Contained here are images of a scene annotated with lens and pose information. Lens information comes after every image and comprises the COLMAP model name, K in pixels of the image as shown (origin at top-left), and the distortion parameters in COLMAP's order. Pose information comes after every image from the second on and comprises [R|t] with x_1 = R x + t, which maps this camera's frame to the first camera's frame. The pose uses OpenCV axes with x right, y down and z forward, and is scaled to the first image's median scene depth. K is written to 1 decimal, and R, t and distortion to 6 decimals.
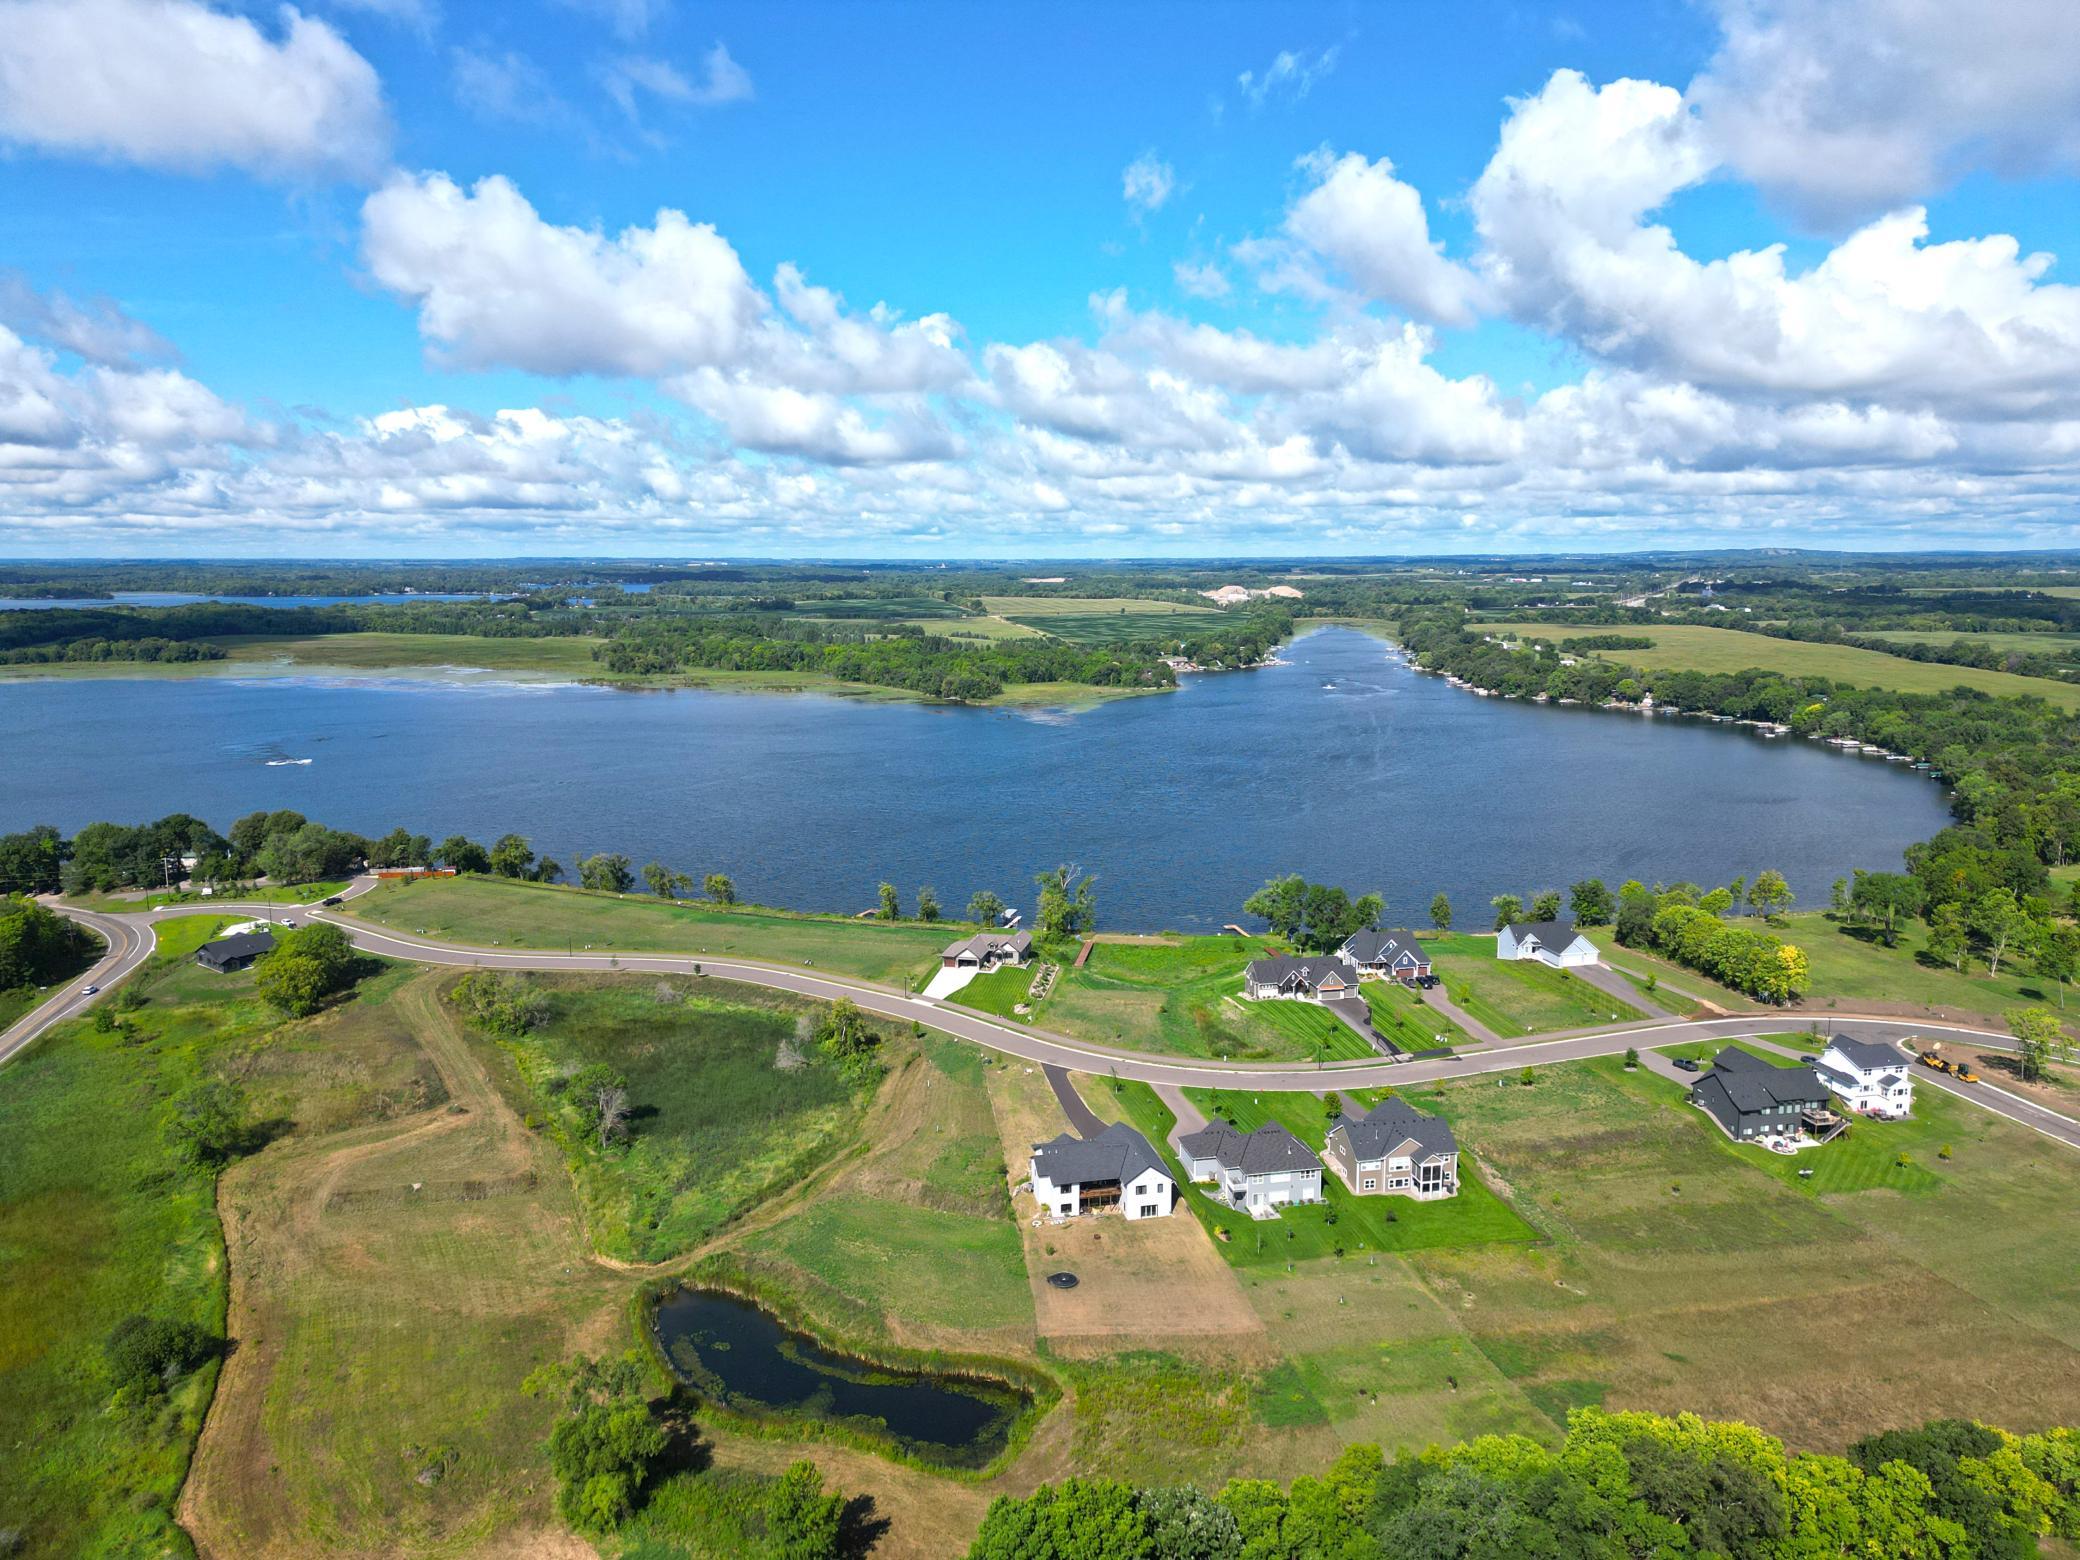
lens RADIAL K [[1454.1, 0, 1036.0], [0, 1454.1, 773.7], [0, 0, 1]] dist [0.129190, -0.256448]
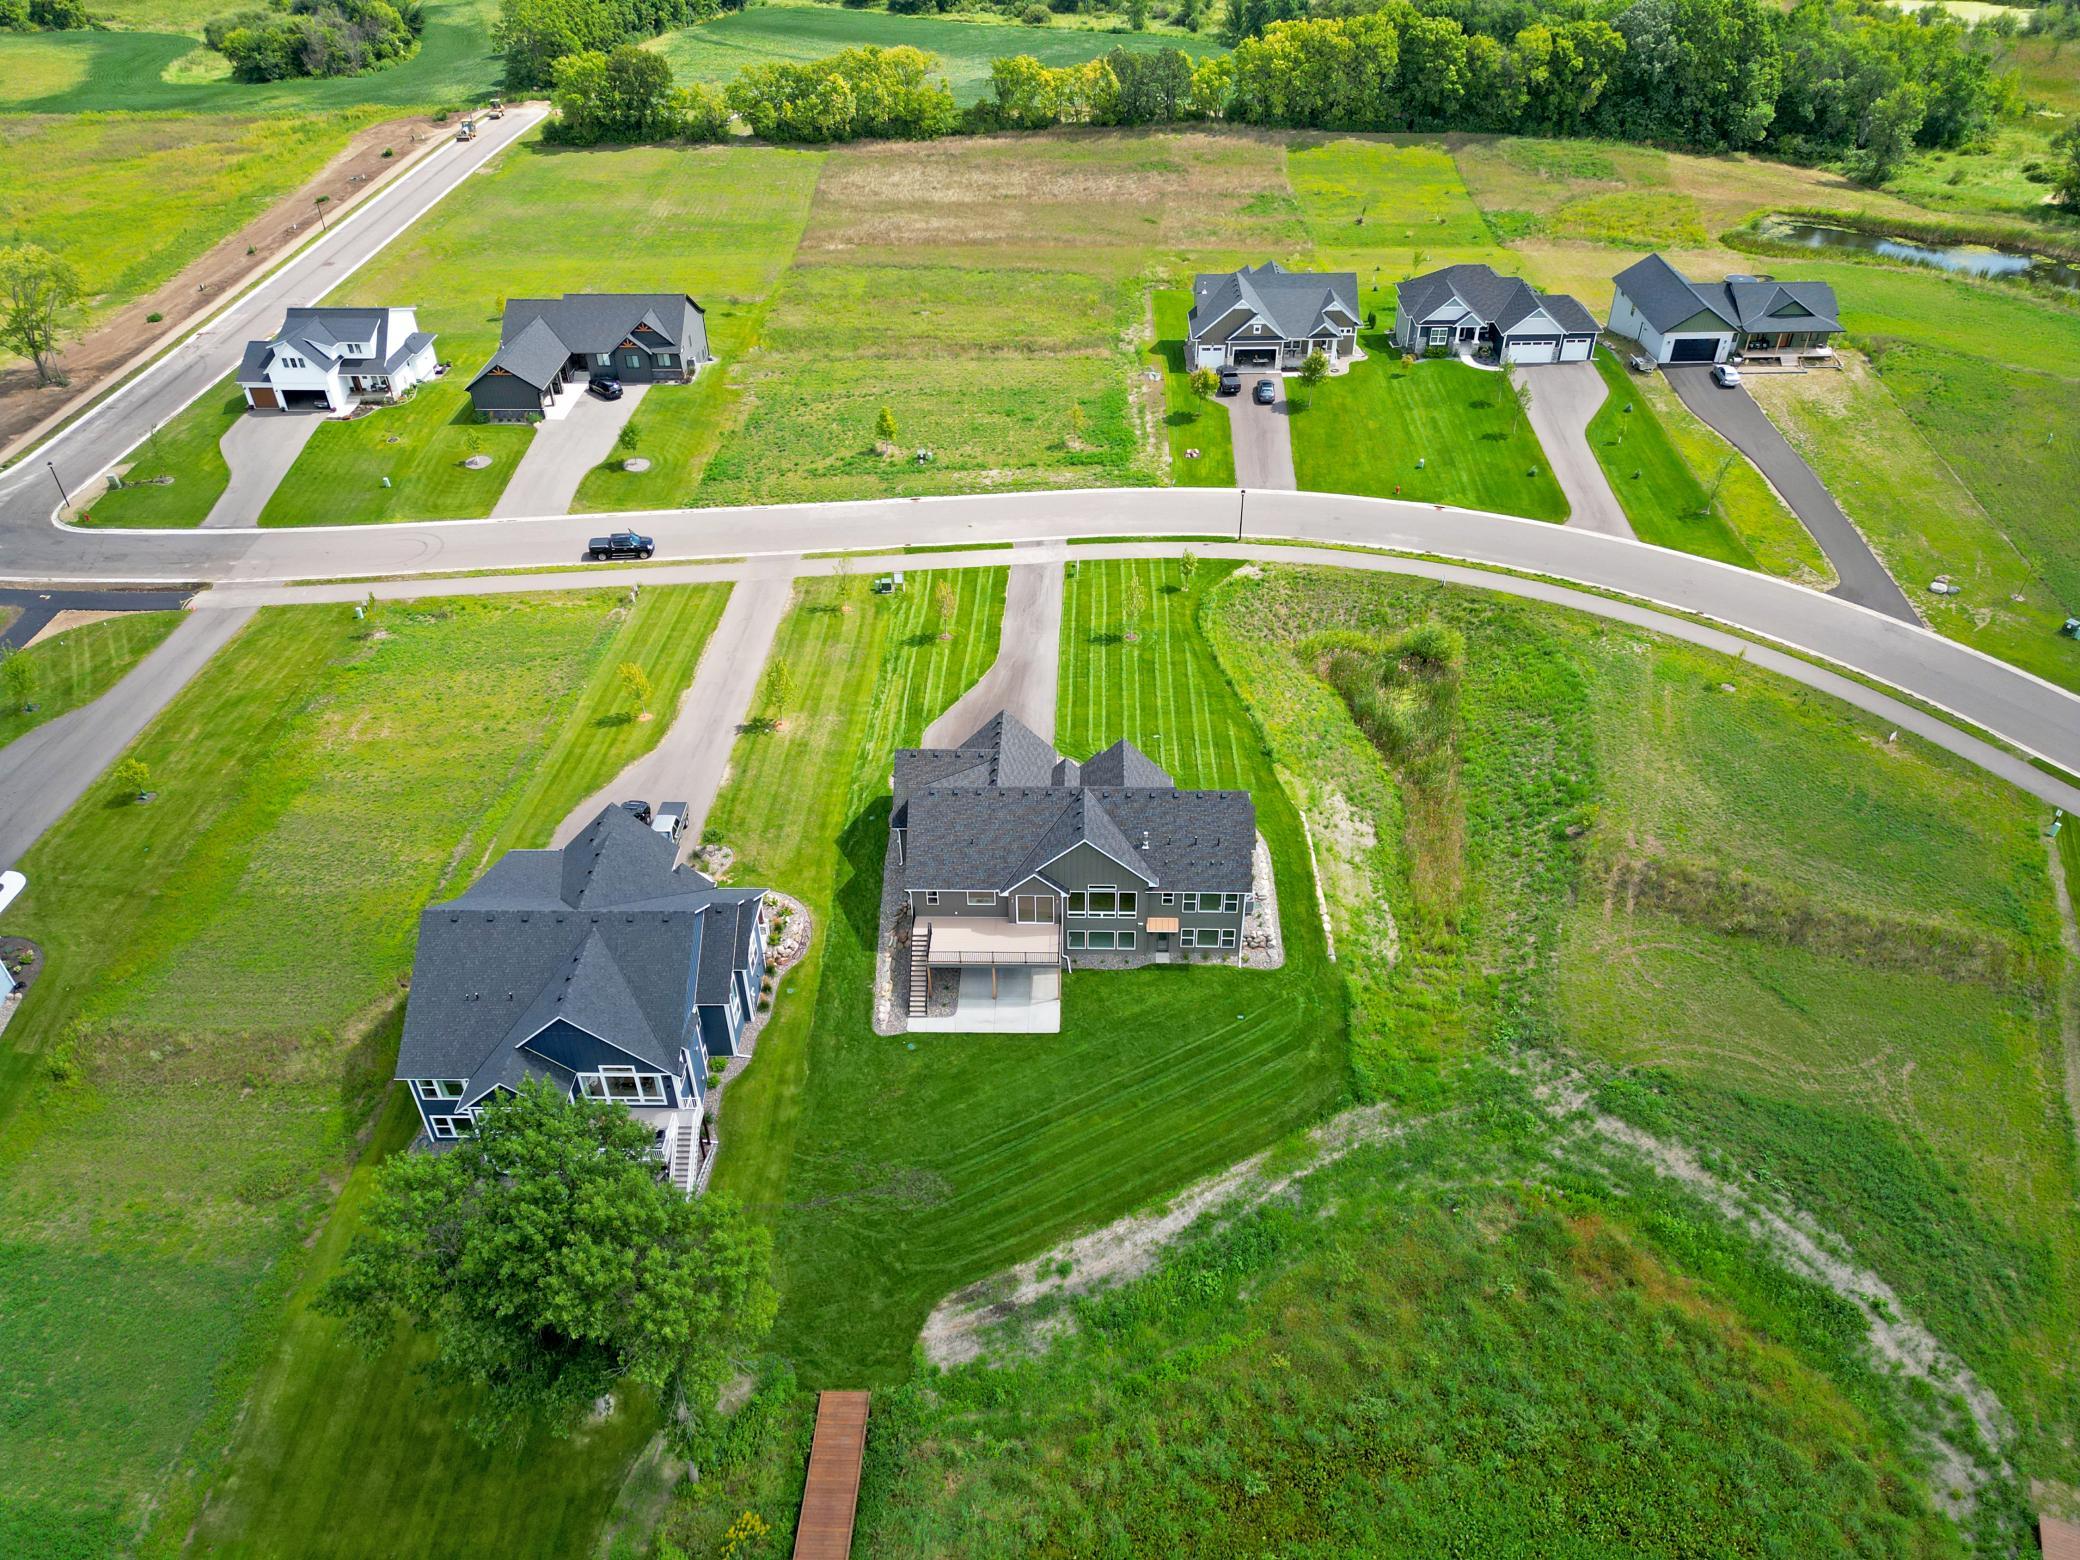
lens RADIAL K [[1459.1, 0, 1040.0], [0, 1459.1, 780.0], [0, 0, 1]] dist [0.073860, -0.072973]
pose [[-0.971497, -0.128493, 0.199208, 0.095444], [0.050691, 0.708308, 0.704081, -0.043582], [-0.231571, 0.694111, -0.681605, 0.854327]]
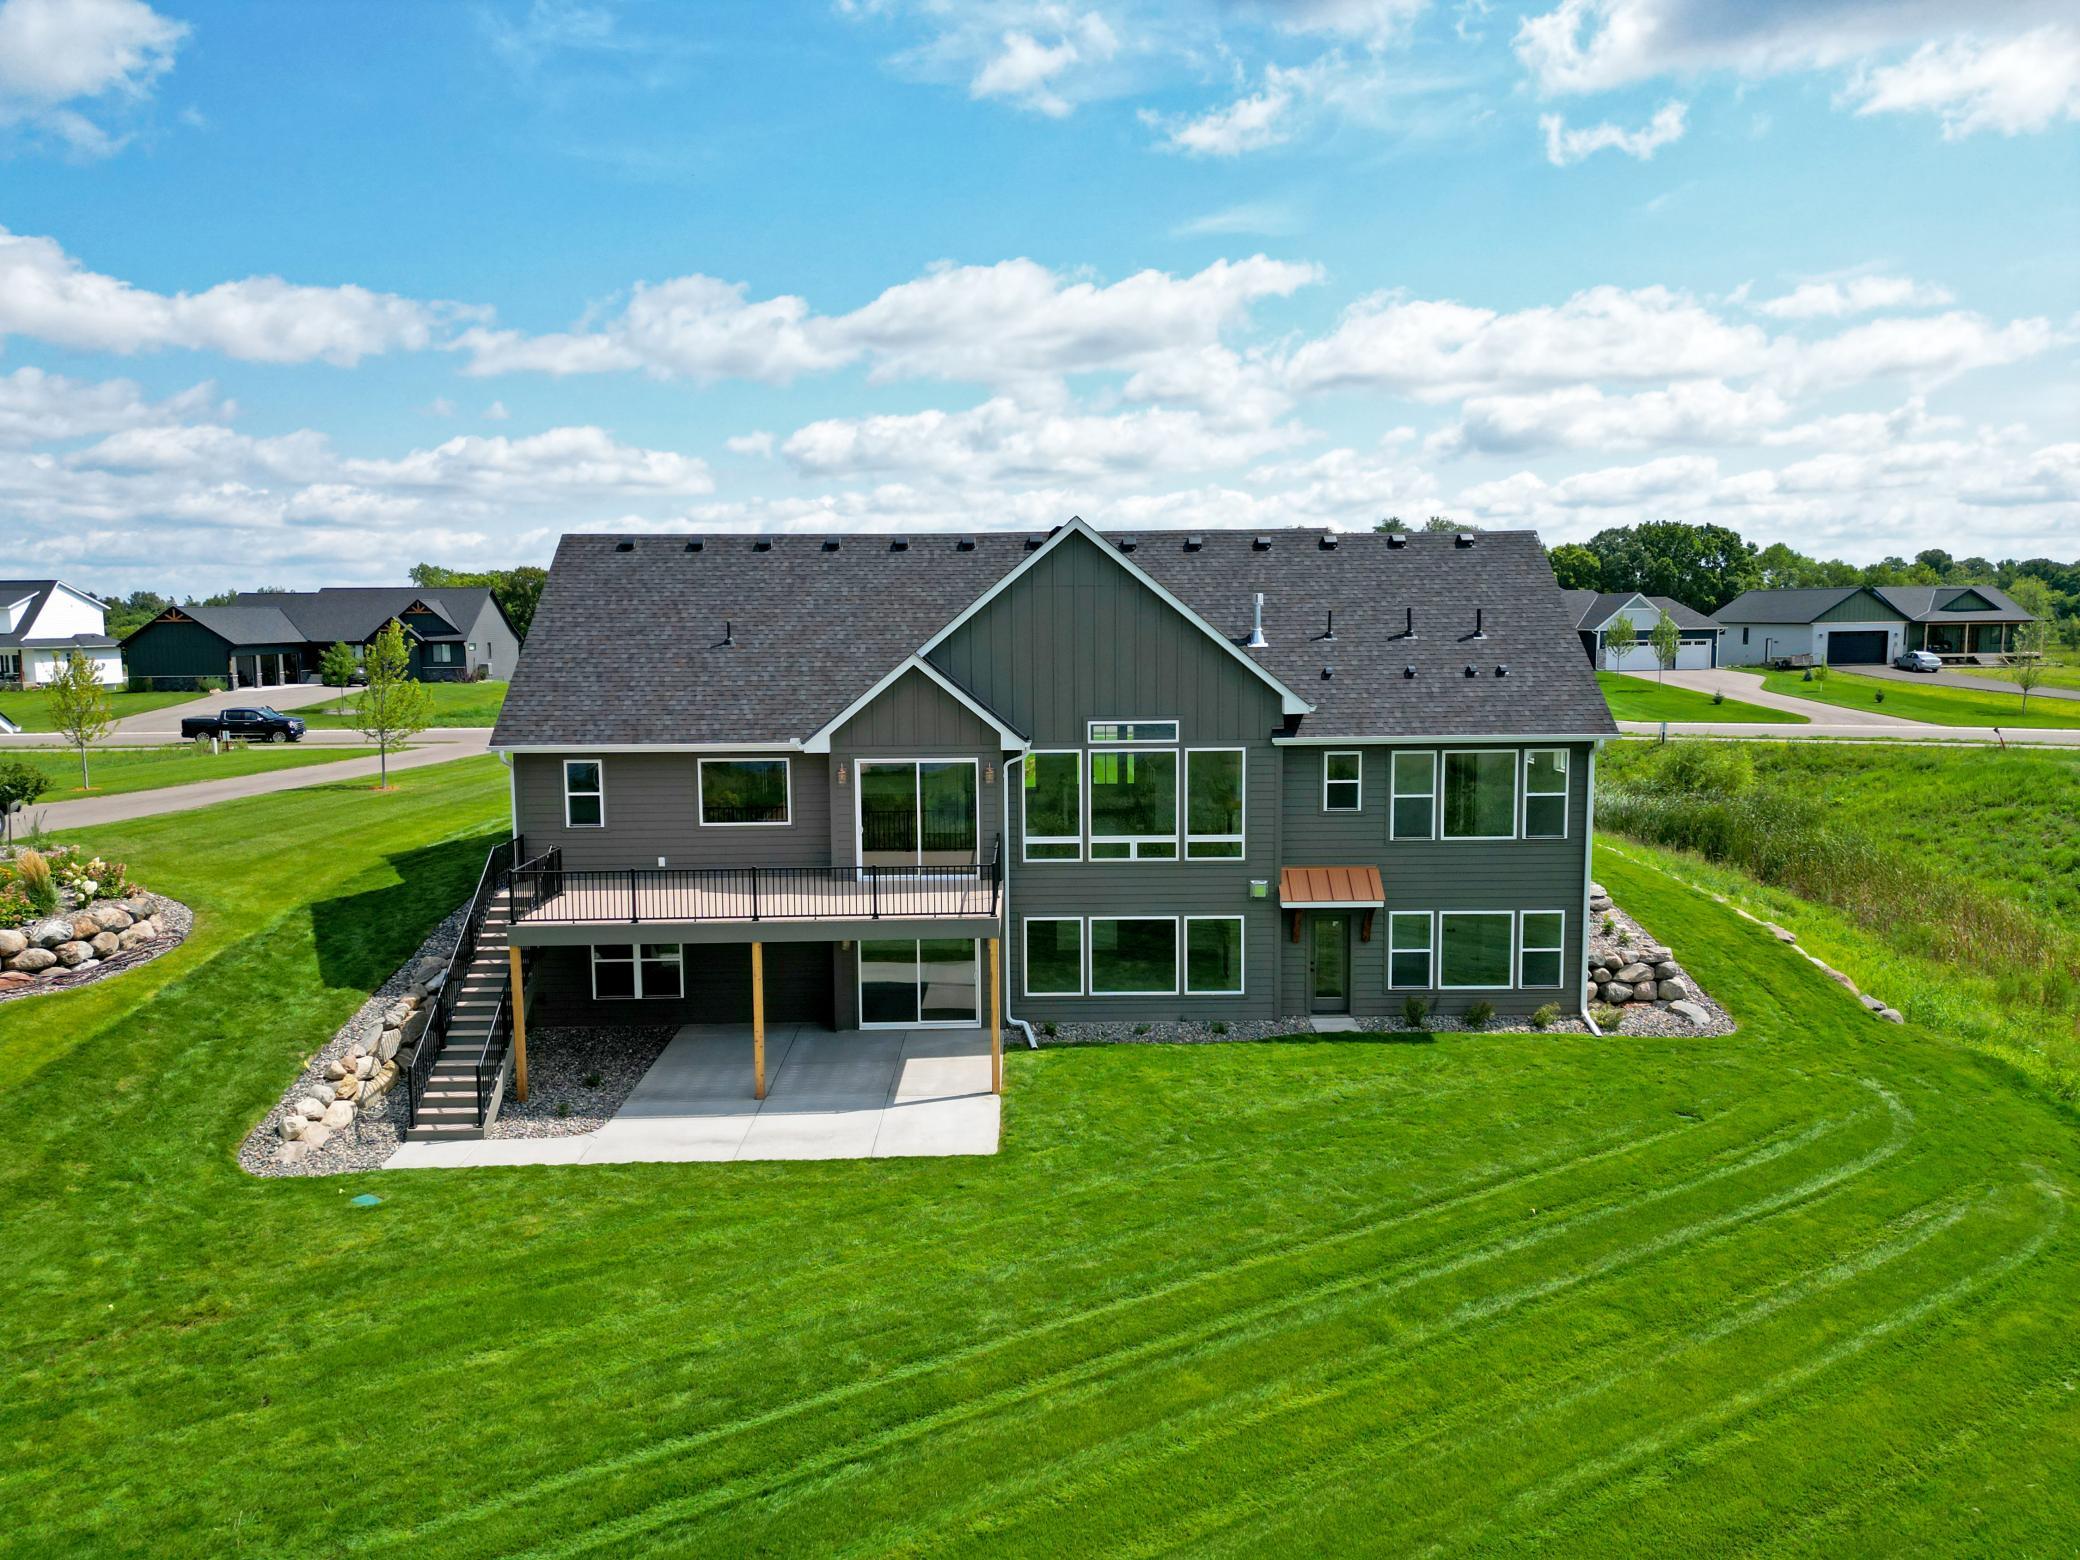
lens RADIAL K [[1459.1, 0, 1040.0], [0, 1459.1, 780.0], [0, 0, 1]] dist [0.073860, -0.072973]
pose [[-0.979912, -0.010671, 0.199146, 0.115197], [0.040341, 0.967318, 0.250337, 0.085411], [-0.195309, 0.253342, -0.947456, 0.791029]]
